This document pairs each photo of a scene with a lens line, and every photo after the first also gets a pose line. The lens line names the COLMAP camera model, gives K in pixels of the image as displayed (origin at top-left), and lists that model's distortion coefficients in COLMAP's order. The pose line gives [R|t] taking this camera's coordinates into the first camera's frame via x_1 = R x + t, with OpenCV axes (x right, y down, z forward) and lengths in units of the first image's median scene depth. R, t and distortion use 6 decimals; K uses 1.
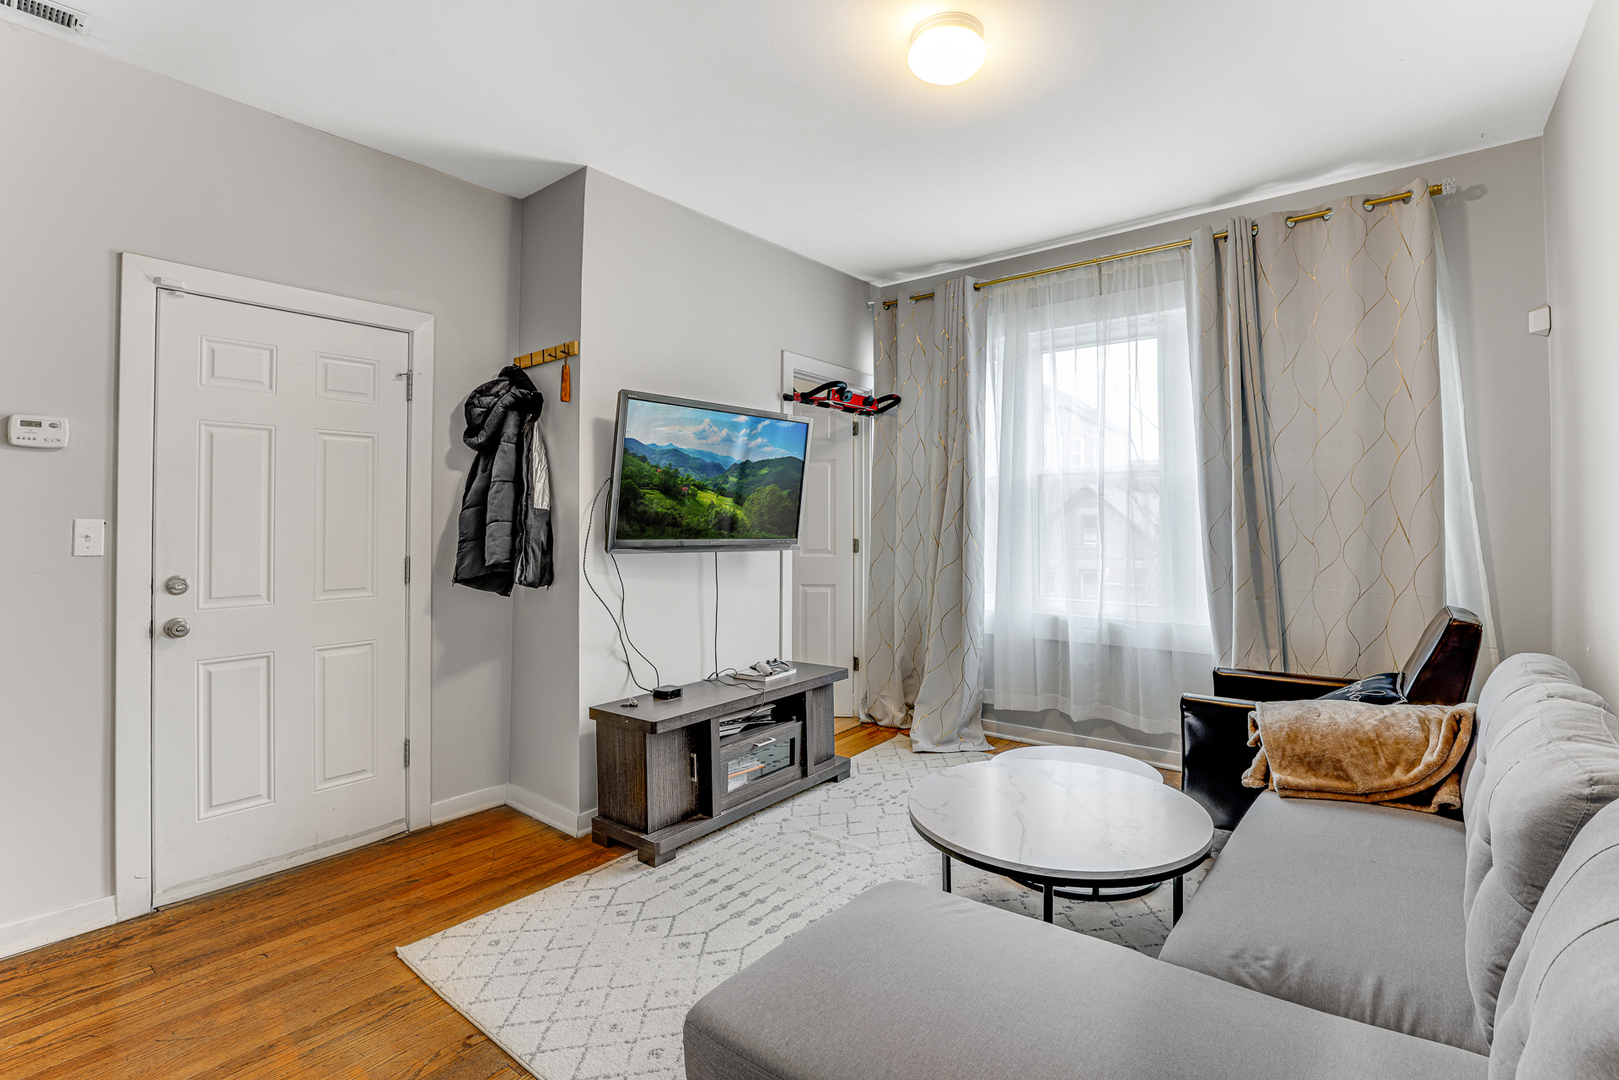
lens RADIAL K [[743.1, 0, 812.6], [0, 743.1, 502.0], [0, 0, 1]] dist [-0.036865, -0.000062]
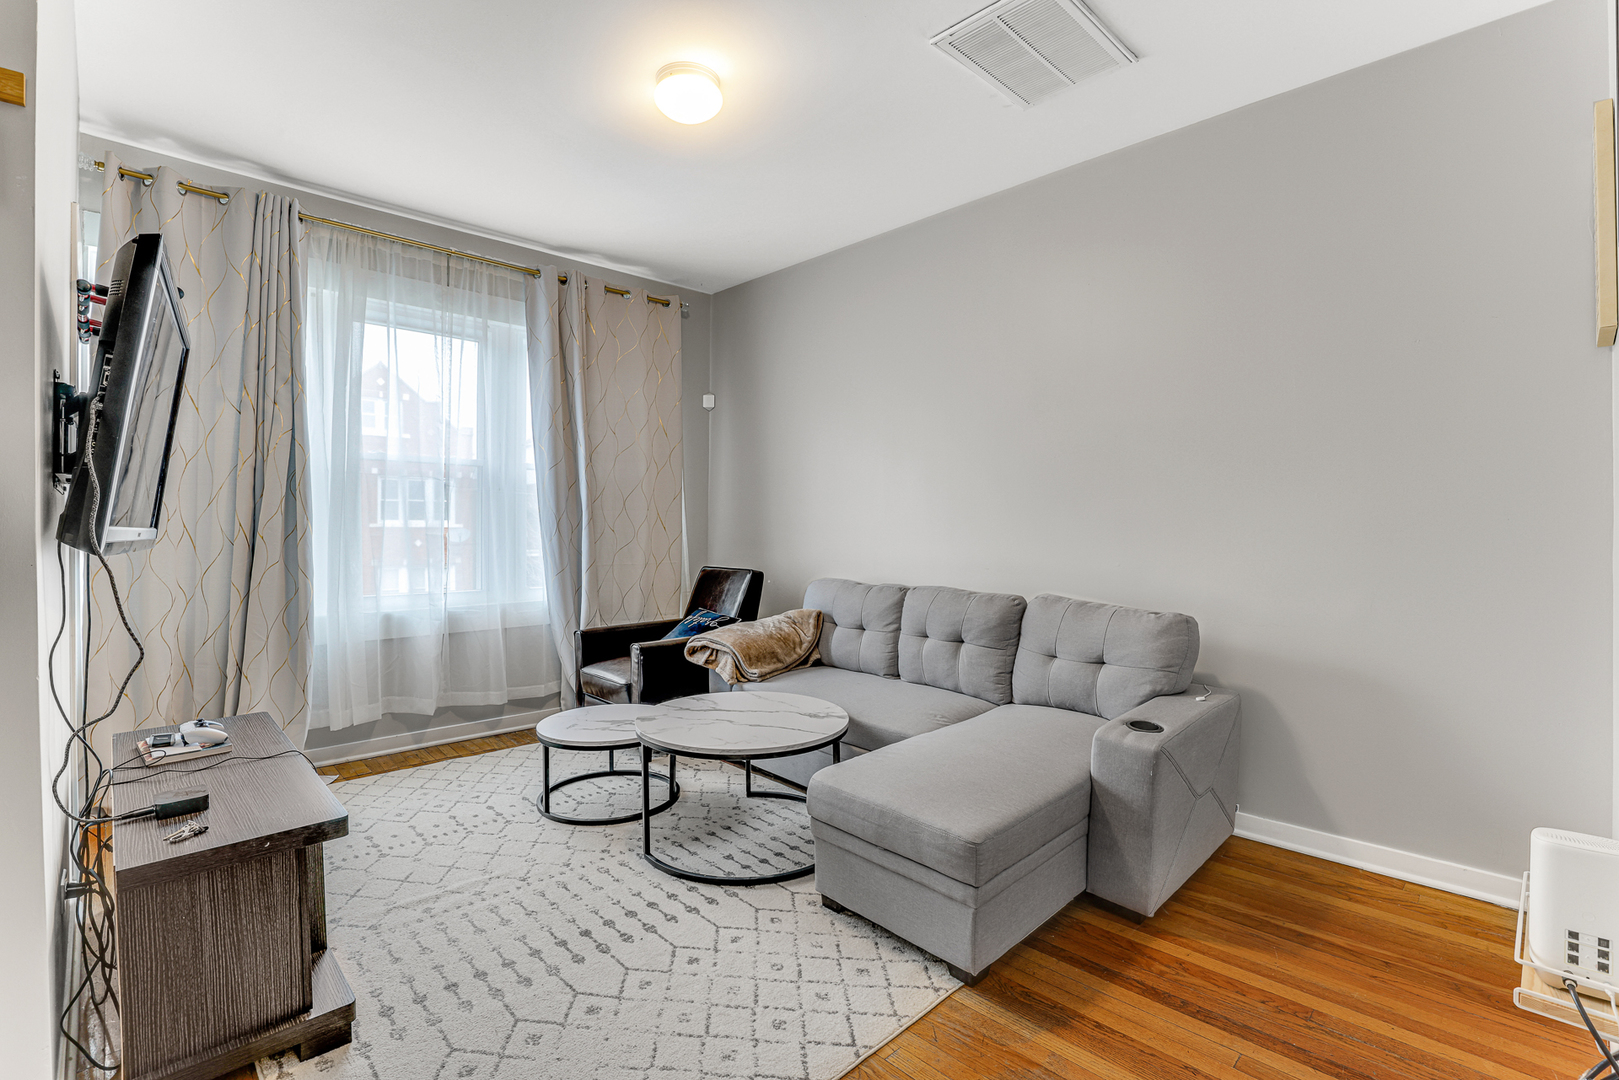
lens RADIAL K [[740.4, 0, 809.5], [0, 740.4, 540.0], [0, 0, 1]] dist [-0.032799, 0.000153]
pose [[0.127475, -0.019079, 0.991658, -0.645590], [-0.033386, 0.999166, 0.023516, 0.028149], [-0.991280, -0.036105, 0.126732, 0.451520]]
